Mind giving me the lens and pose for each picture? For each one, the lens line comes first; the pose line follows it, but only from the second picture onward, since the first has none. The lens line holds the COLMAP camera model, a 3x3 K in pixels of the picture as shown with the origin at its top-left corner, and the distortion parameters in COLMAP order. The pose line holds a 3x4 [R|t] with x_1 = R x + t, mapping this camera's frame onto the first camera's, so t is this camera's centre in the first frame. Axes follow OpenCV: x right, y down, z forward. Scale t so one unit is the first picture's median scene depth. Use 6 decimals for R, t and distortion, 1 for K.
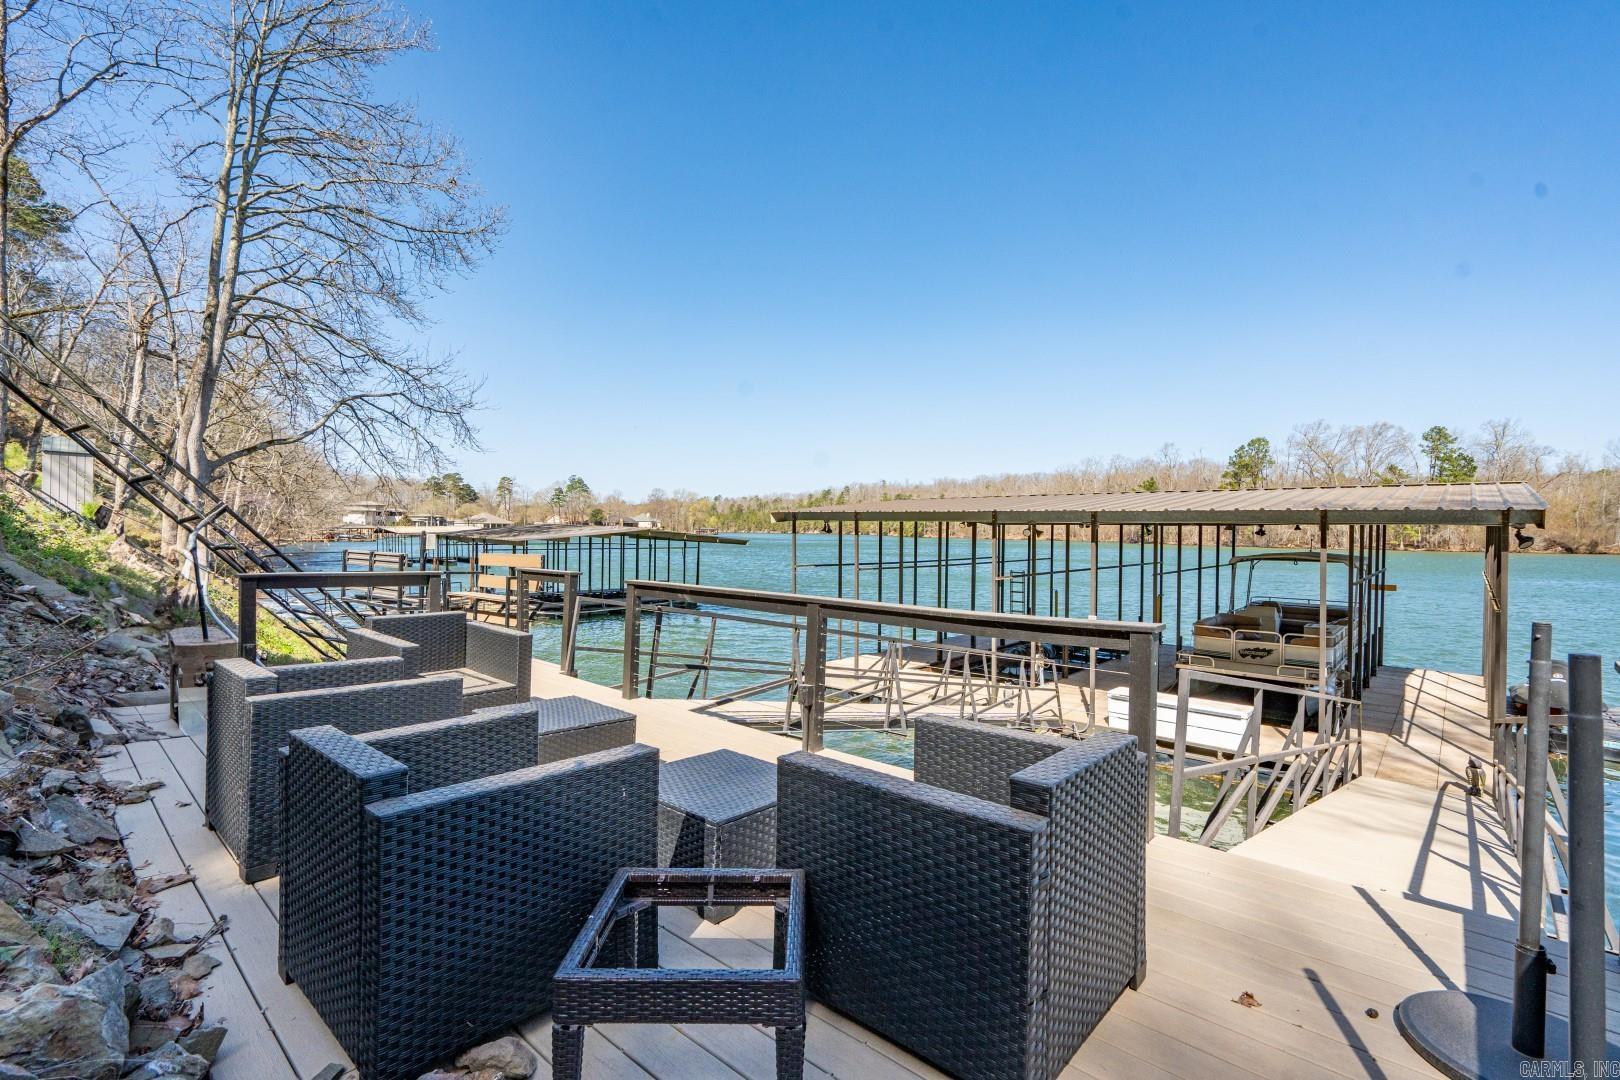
lens RADIAL K [[731.8, 0, 808.8], [0, 731.8, 542.2], [0, 0, 1]] dist [0.000199, 0.000198]
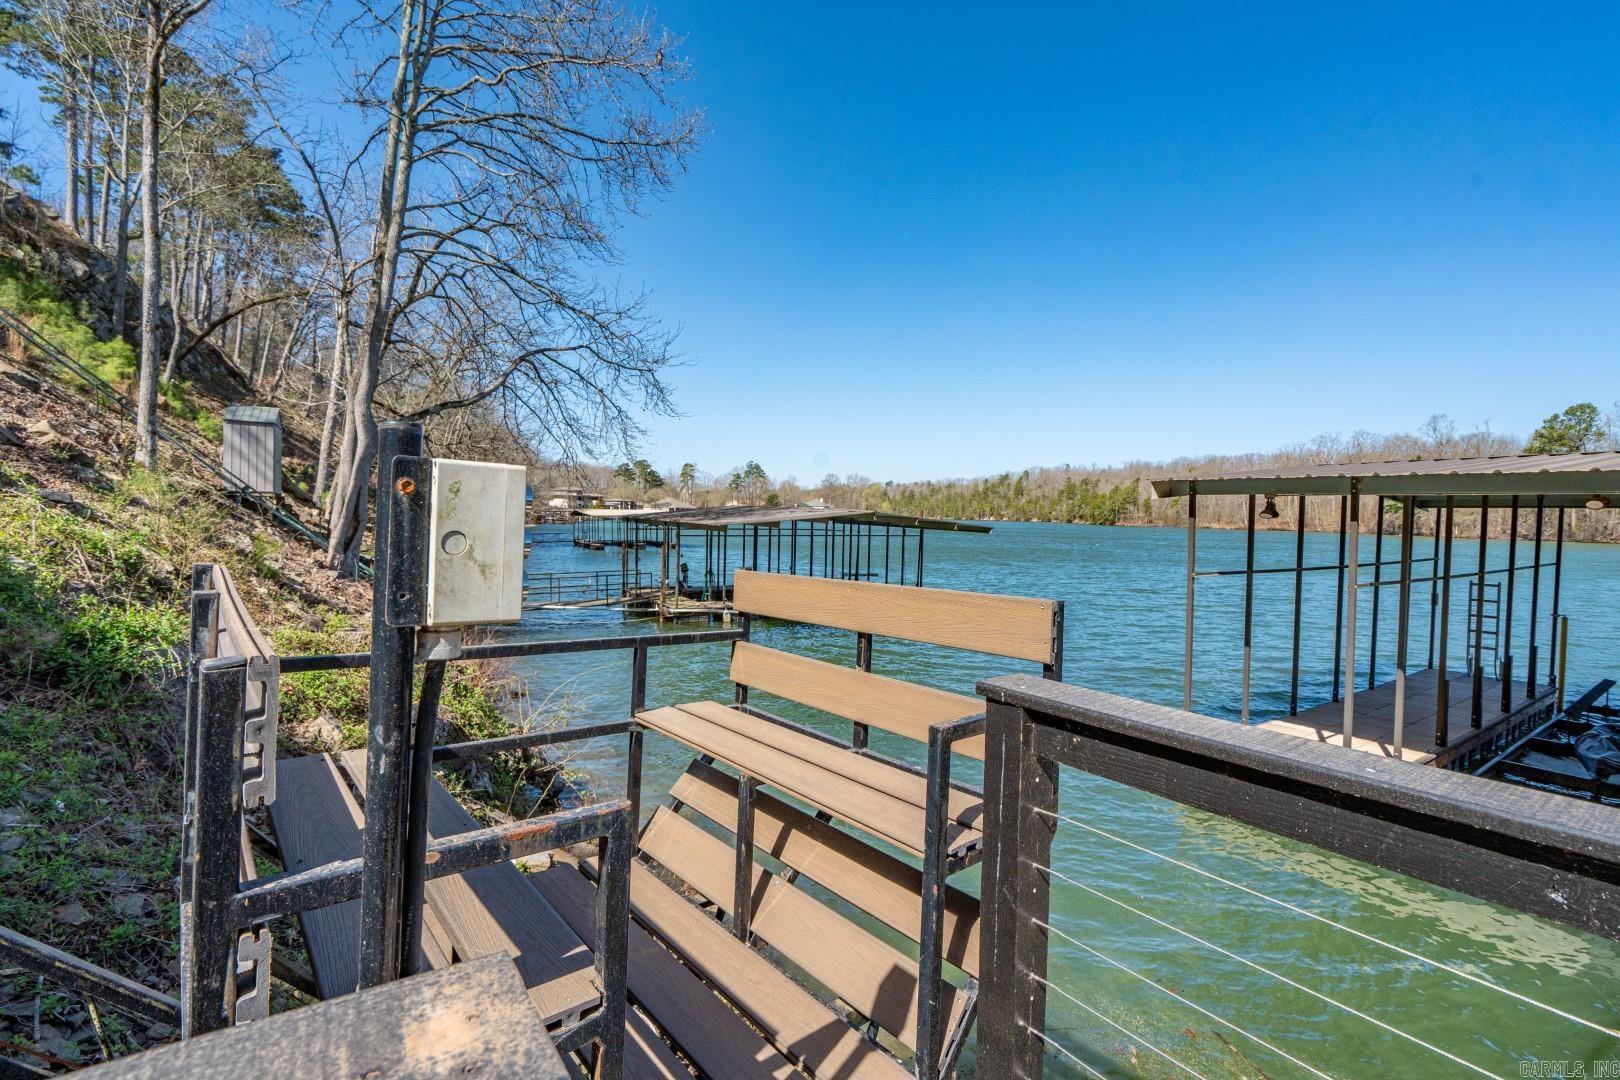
lens RADIAL K [[738.6, 0, 808.6], [0, 738.6, 532.5], [0, 0, 1]] dist [-0.001089, 0.000037]
pose [[0.973777, 0.012639, -0.227153, -0.100434], [-0.011320, 0.999911, 0.007110, -0.000943], [0.227223, -0.004352, 0.973833, 0.202699]]
